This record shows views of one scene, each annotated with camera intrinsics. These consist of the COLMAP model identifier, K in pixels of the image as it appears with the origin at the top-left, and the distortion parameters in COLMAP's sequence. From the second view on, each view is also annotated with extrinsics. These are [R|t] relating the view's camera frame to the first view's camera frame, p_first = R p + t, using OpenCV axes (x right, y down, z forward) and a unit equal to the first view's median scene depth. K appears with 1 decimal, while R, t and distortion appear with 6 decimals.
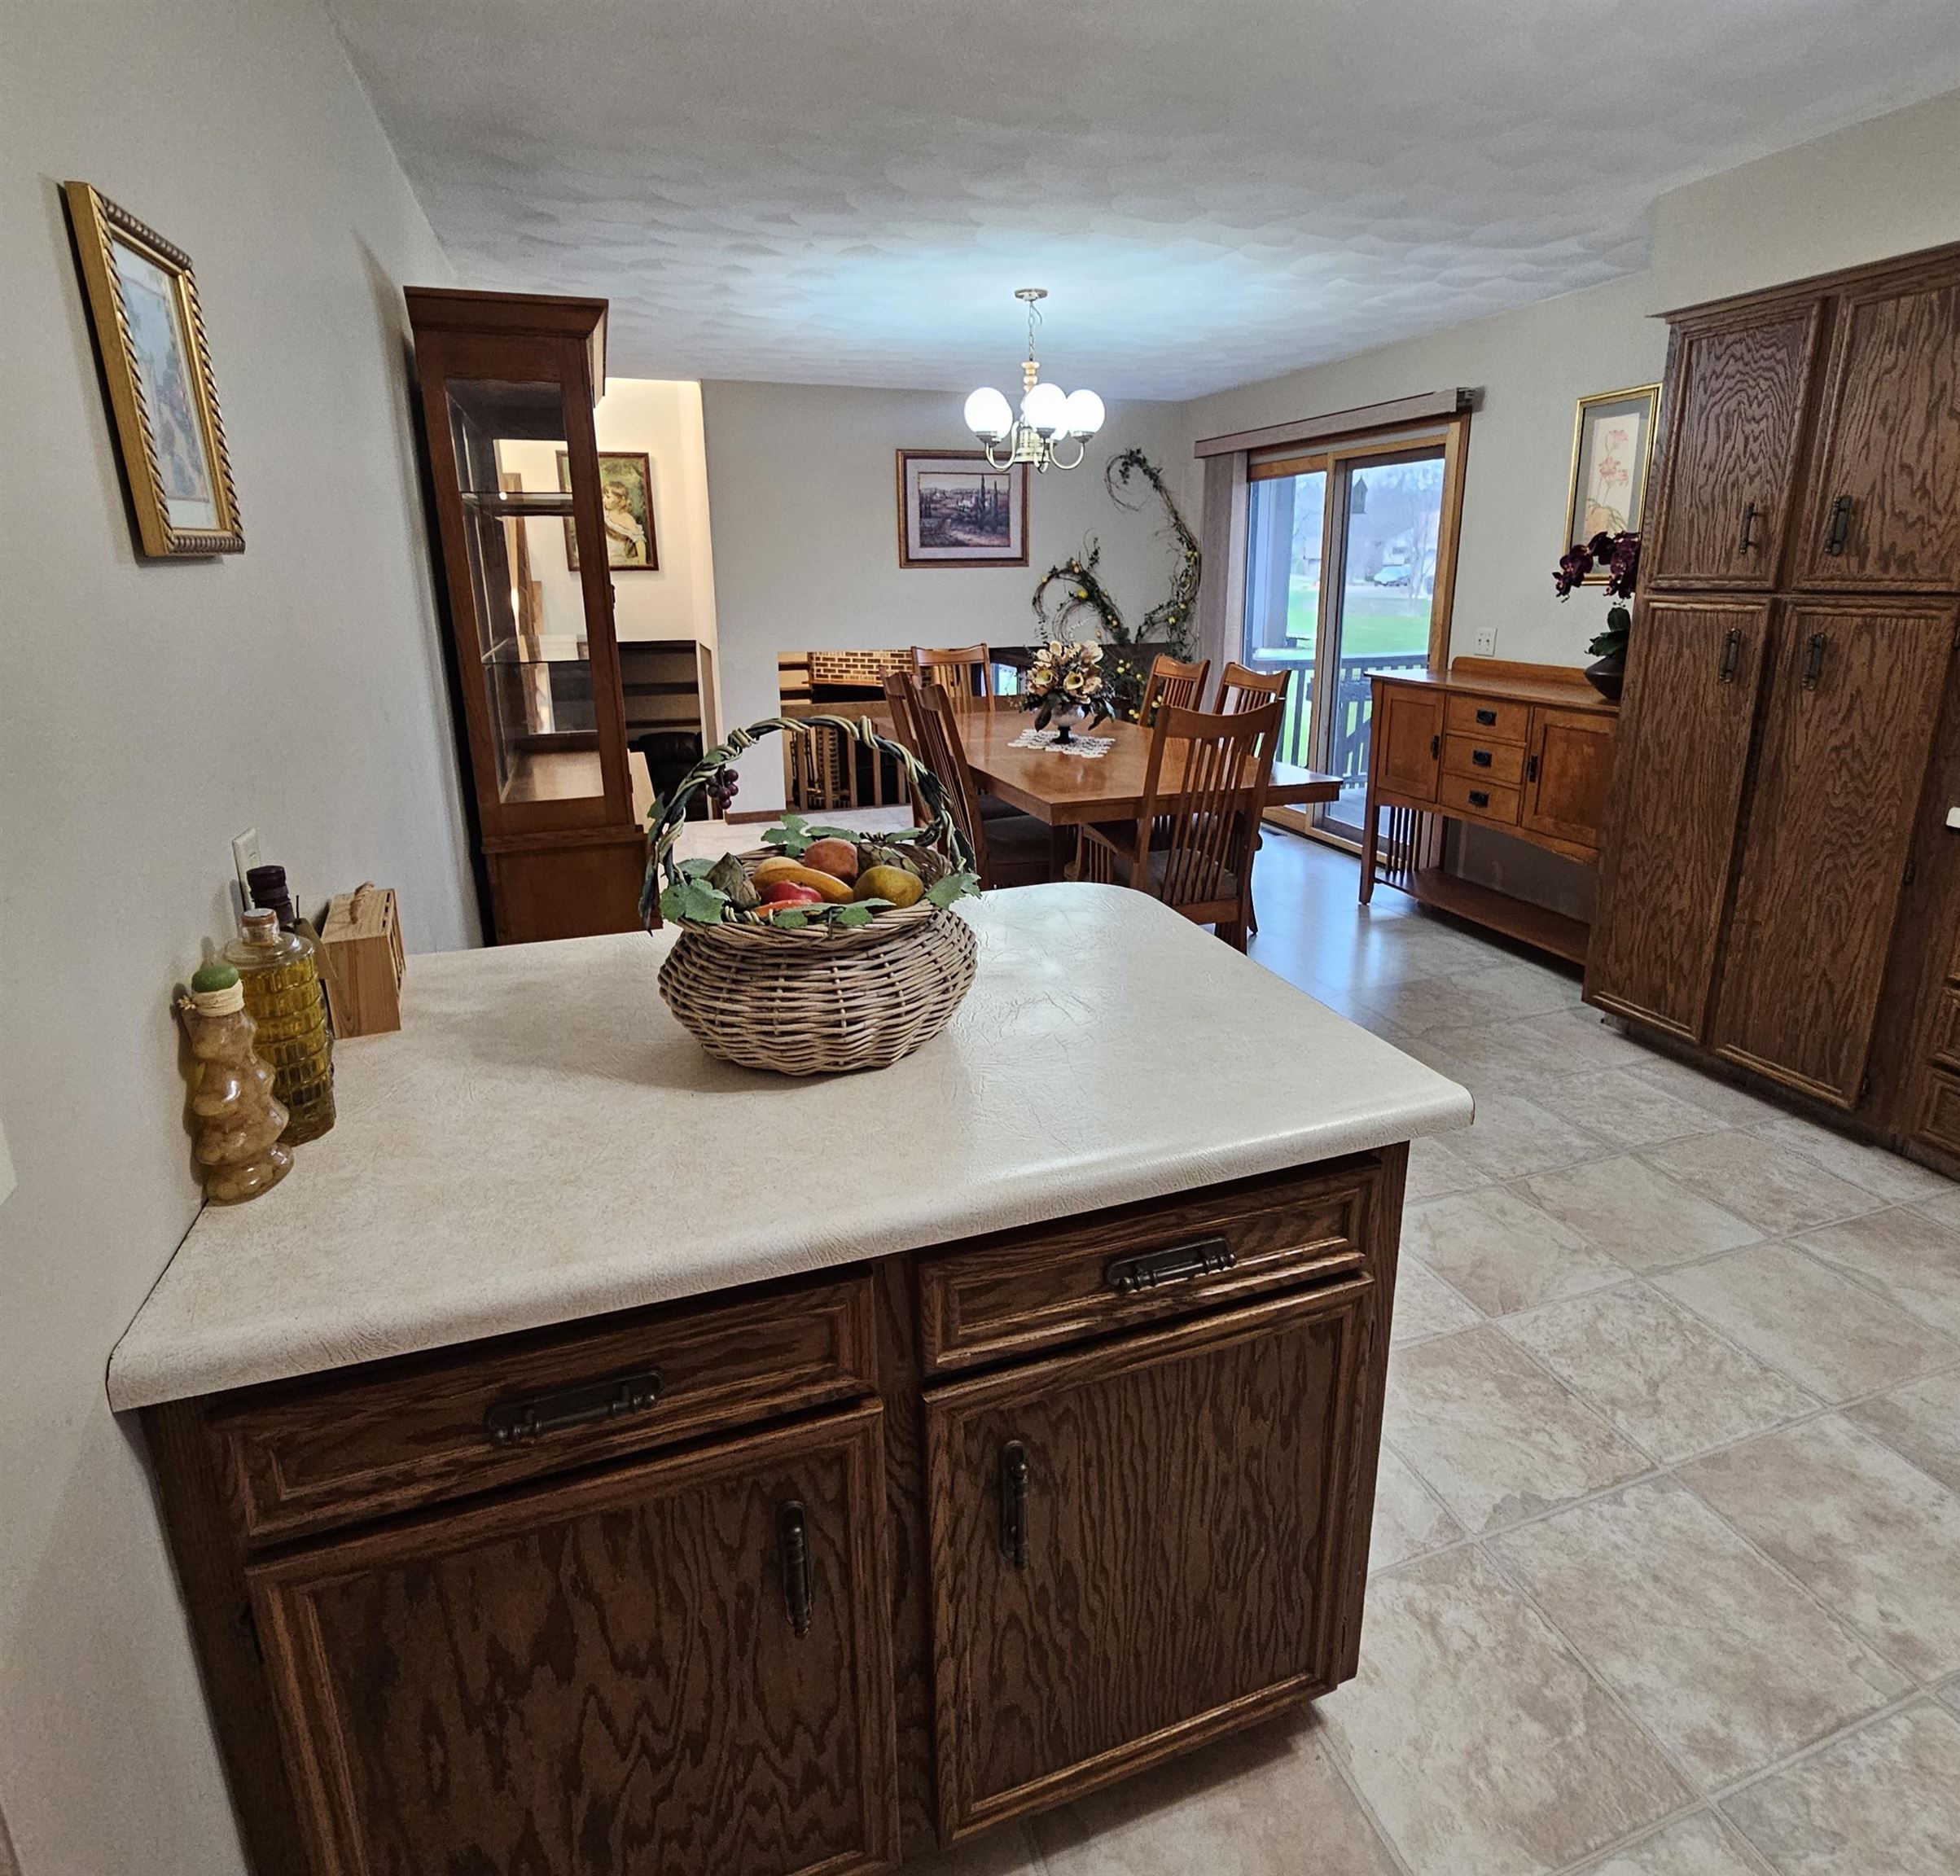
lens RADIAL K [[1111.1, 0, 992.5], [0, 1111.1, 861.7], [0, 0, 1]] dist [-0.001042, -0.000395]
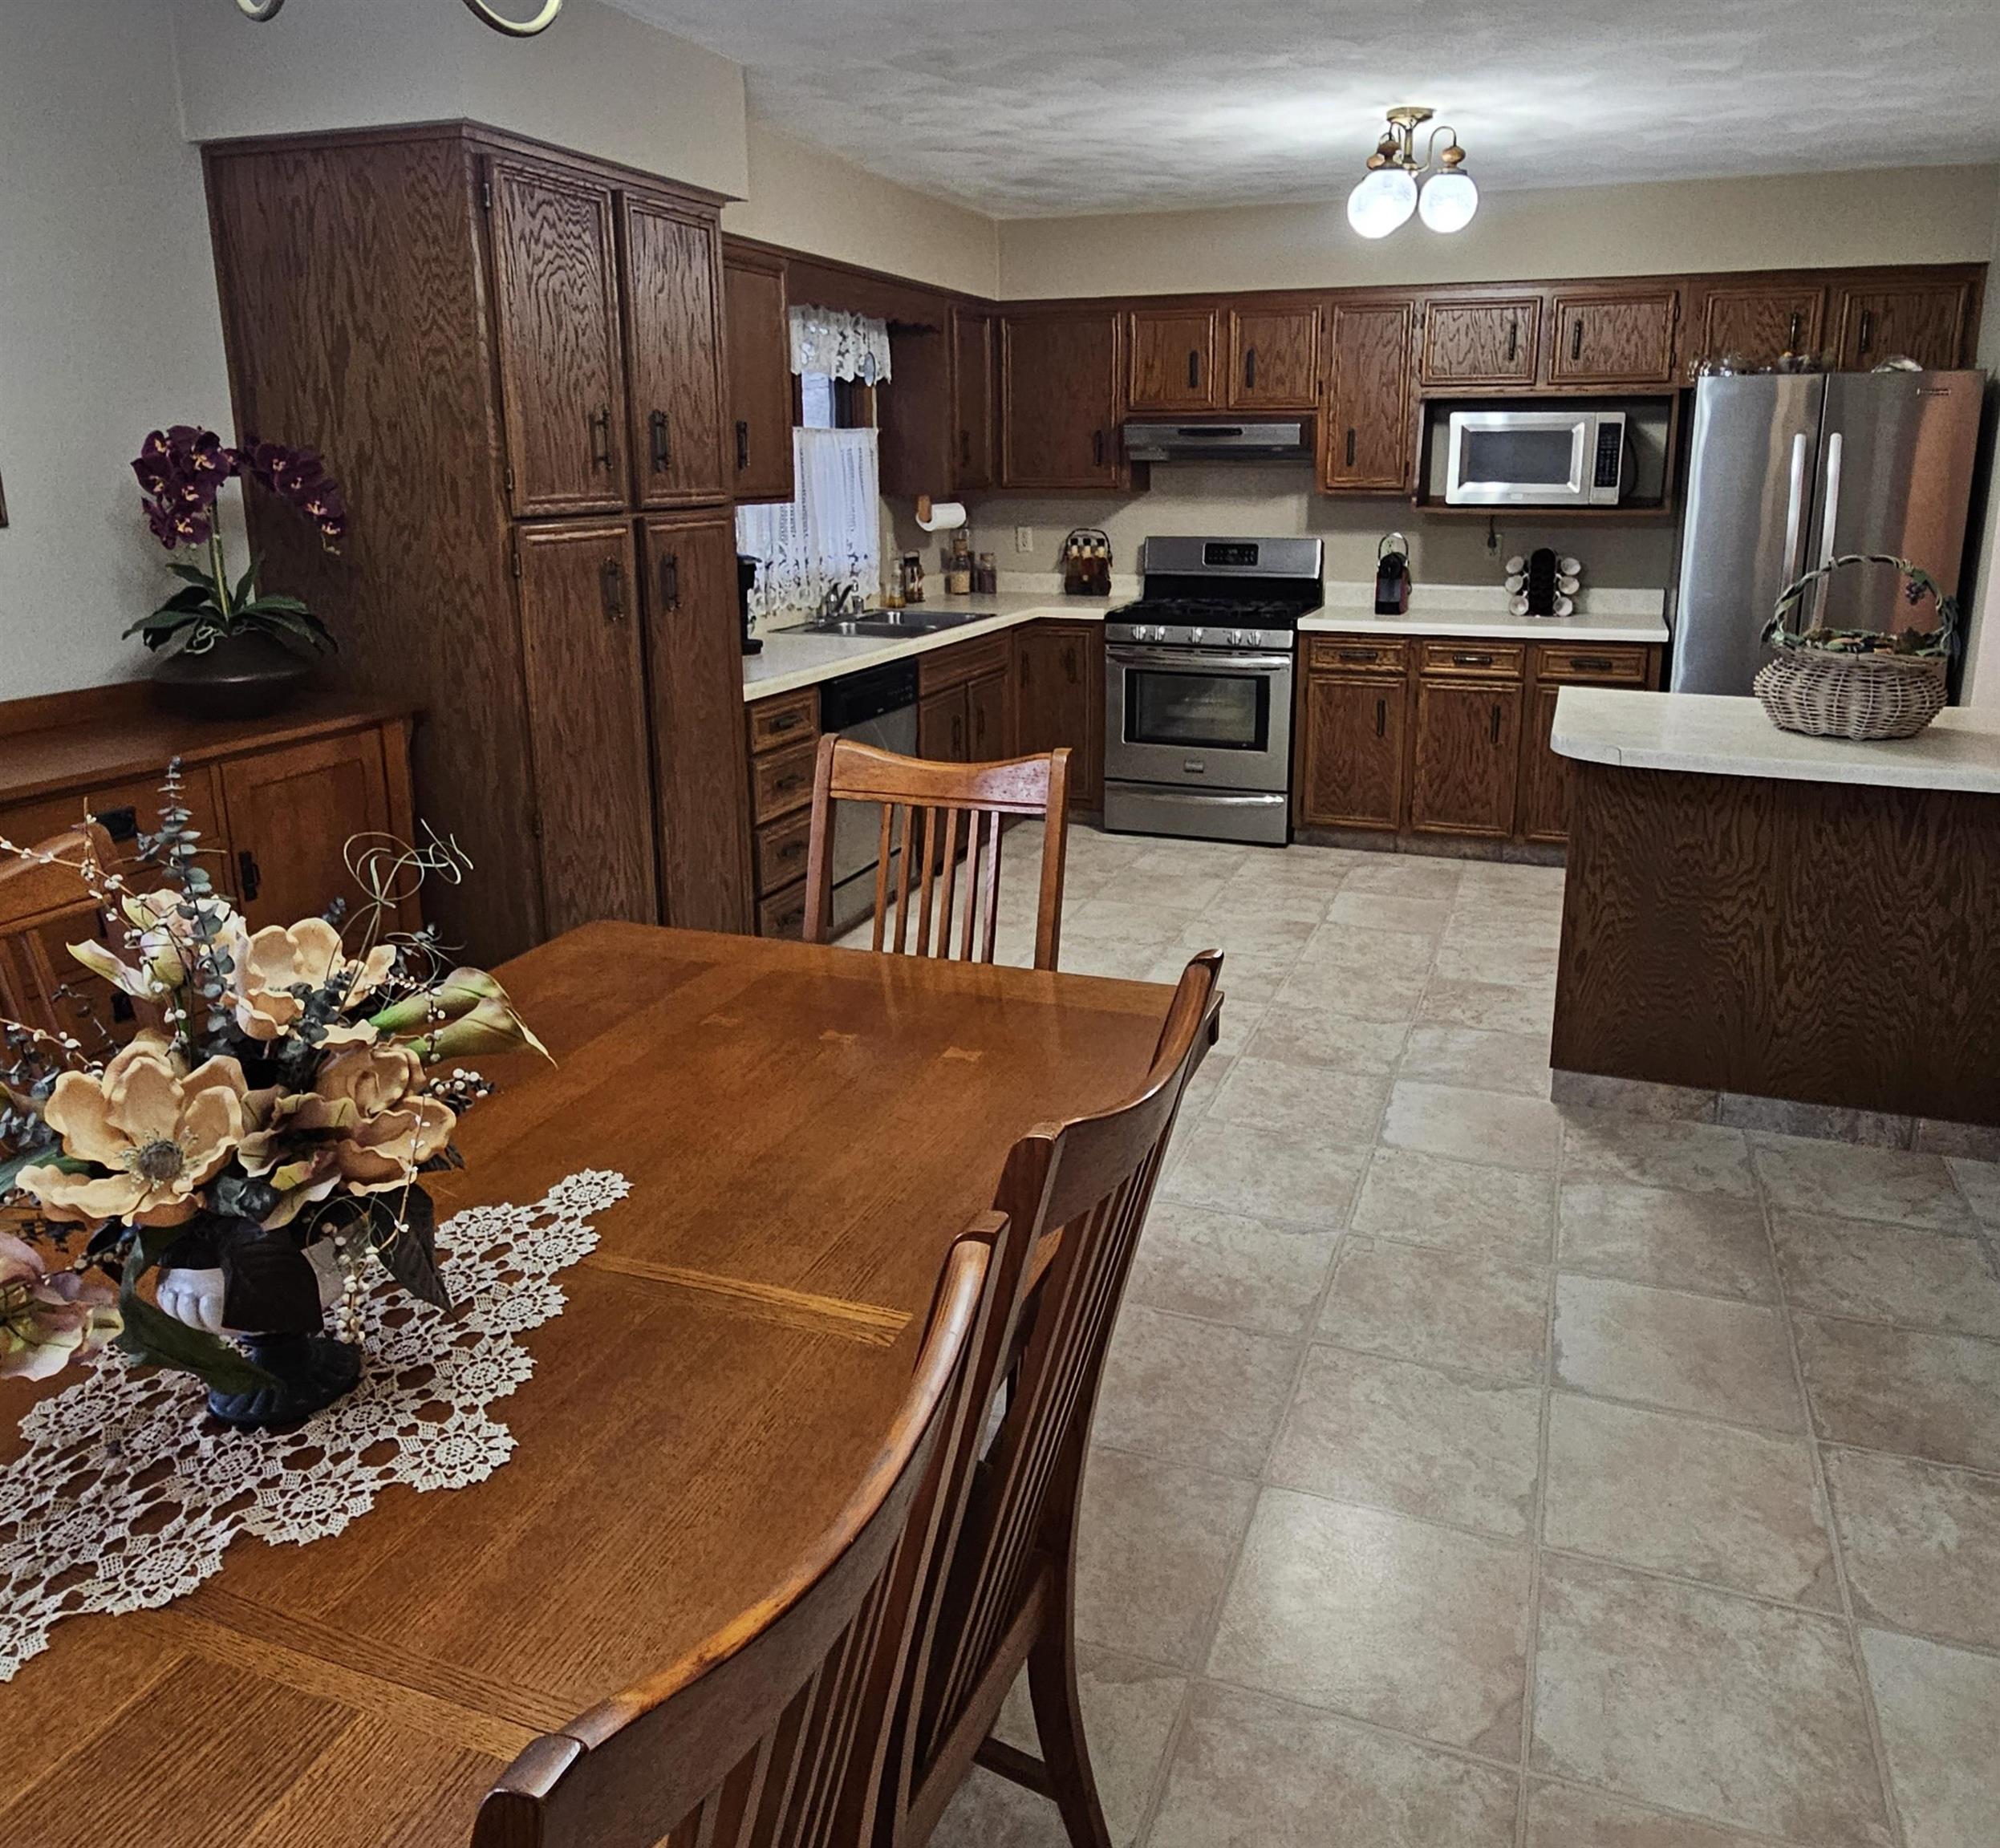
lens RADIAL K [[1429.9, 0, 1069.8], [0, 1429.9, 799.3], [0, 0, 1]] dist [-0.022451, -0.003136]
pose [[-0.778551, -0.137499, 0.612334, -0.290185], [0.167418, 0.894842, 0.413799, -0.443937], [-0.604839, 0.424679, -0.673660, 1.630432]]
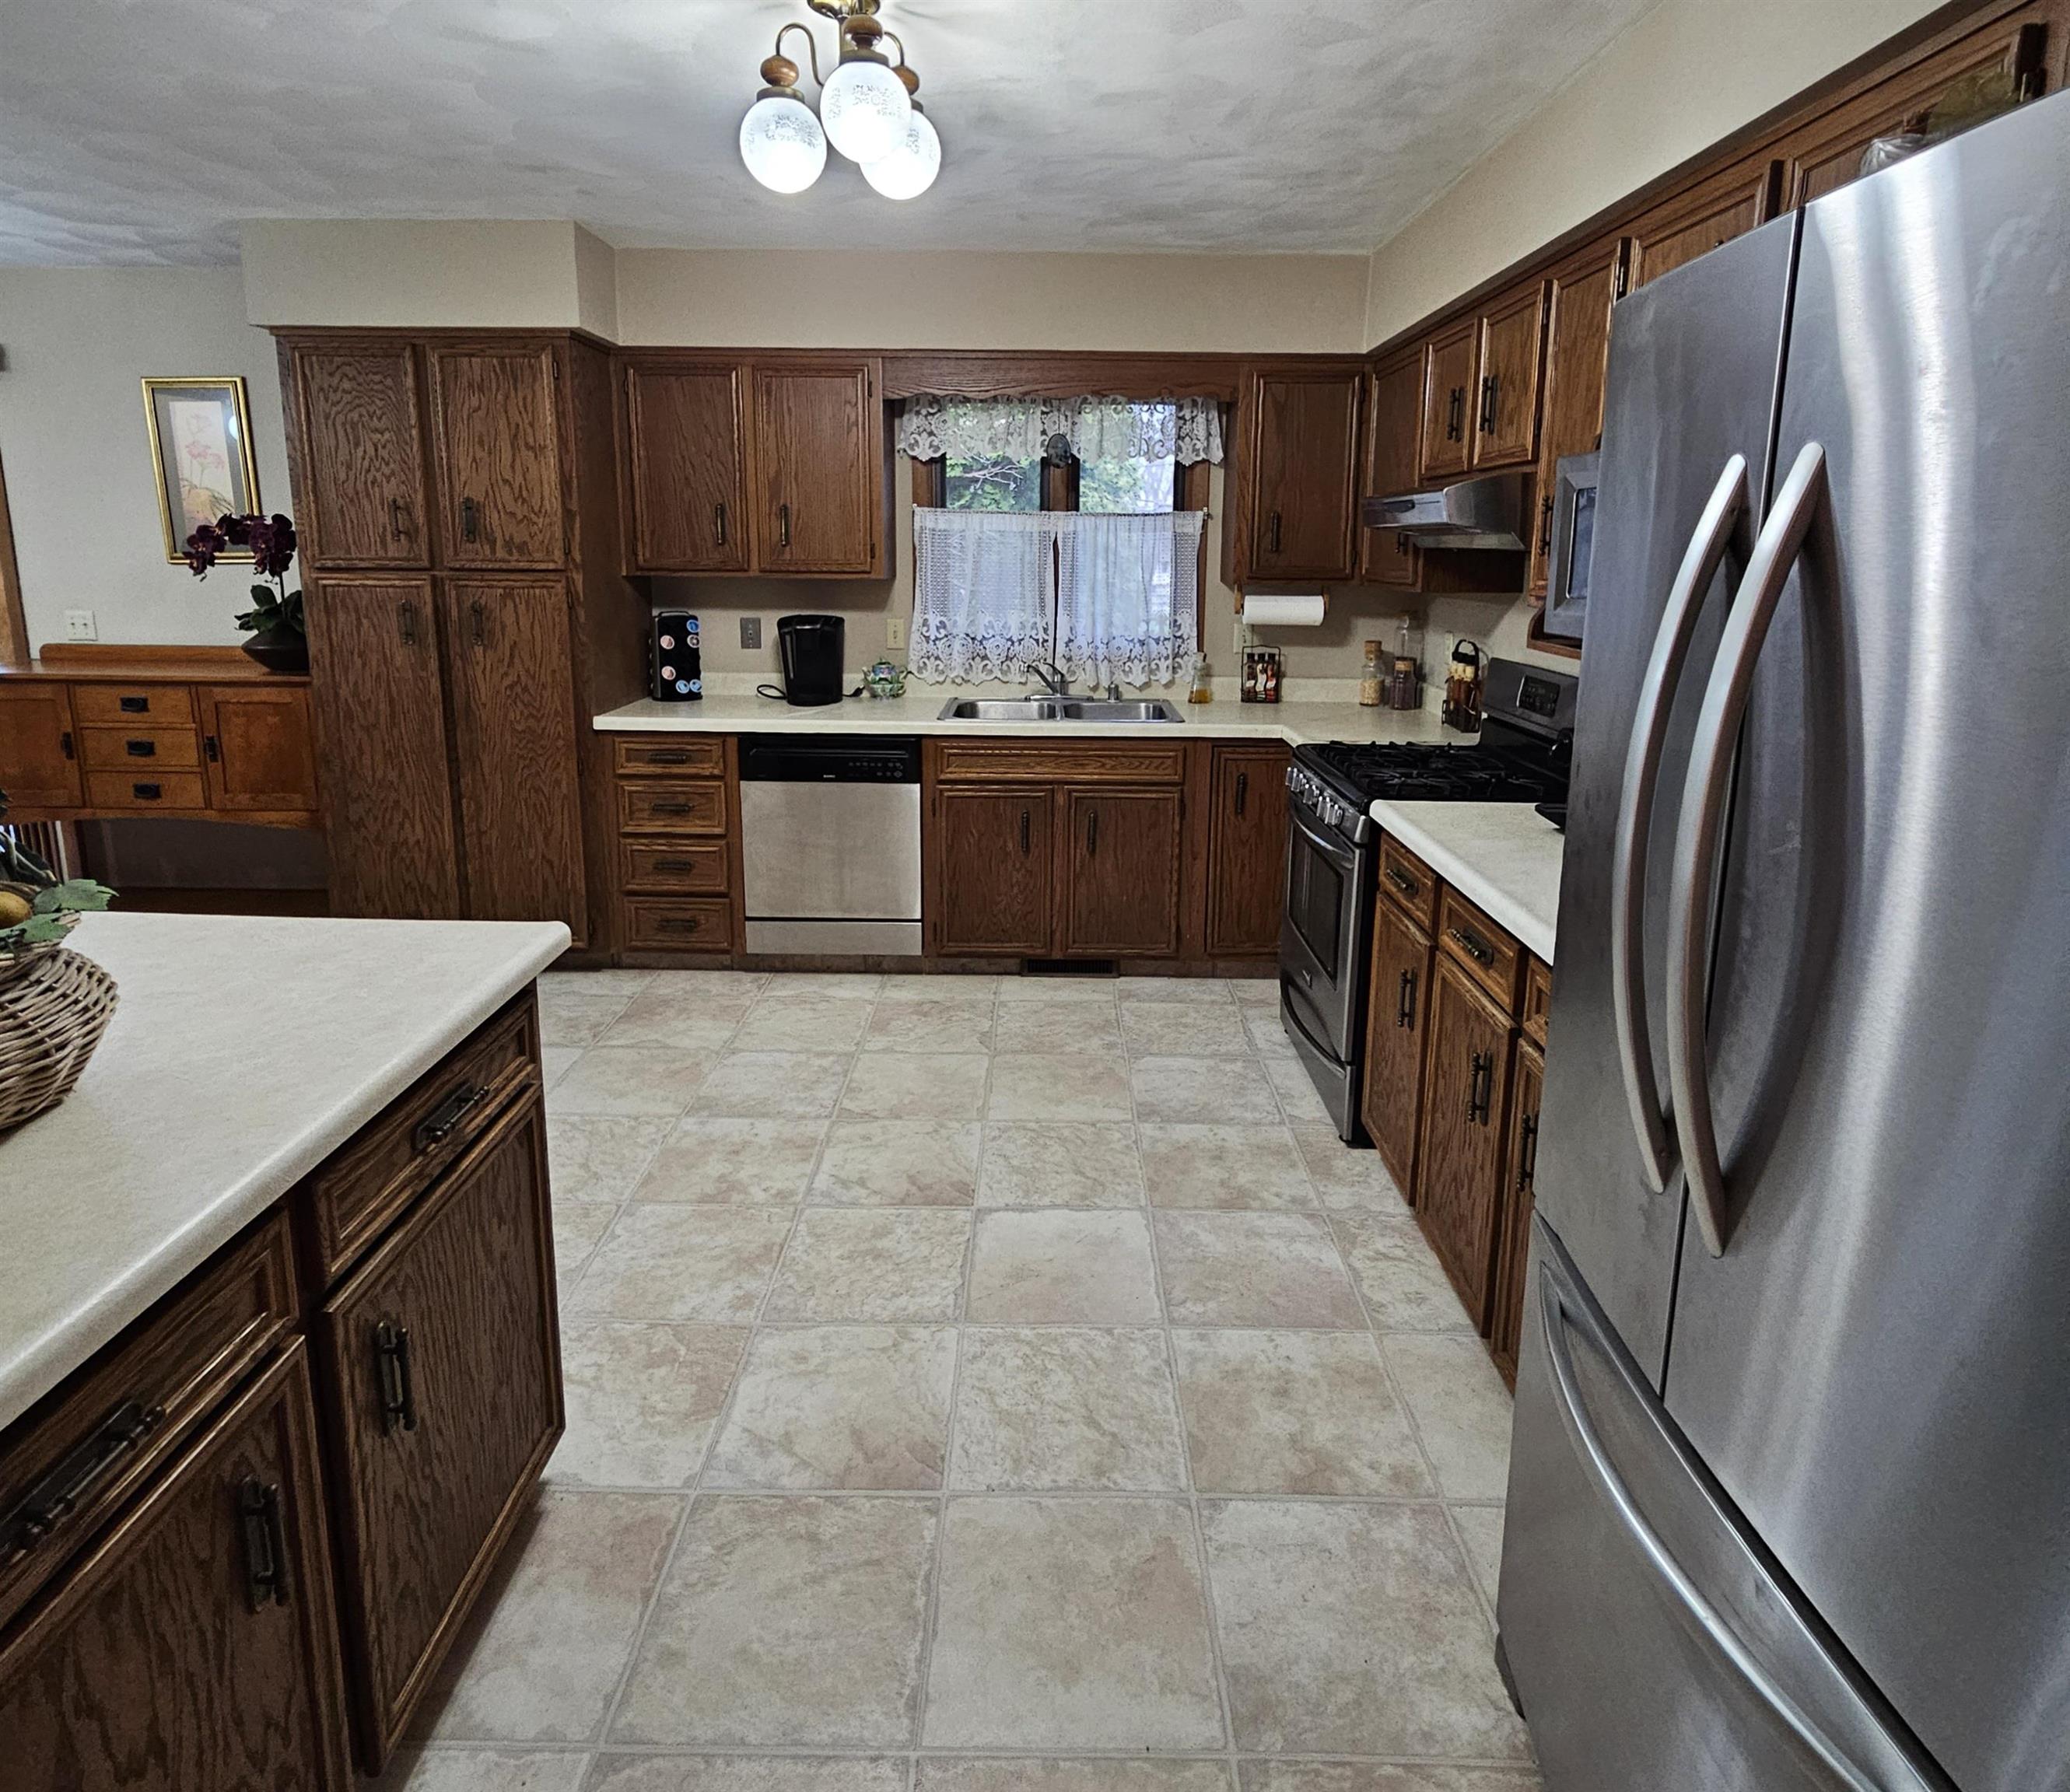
lens RADIAL K [[1150.2, 0, 1060.1], [0, 1150.2, 751.5], [0, 0, 1]] dist [-0.002450, -0.002462]
pose [[0.324833, -0.157044, 0.932642, -0.295266], [0.227658, 0.970106, 0.084060, 0.006168], [-0.917962, 0.185018, 0.350875, -0.059844]]
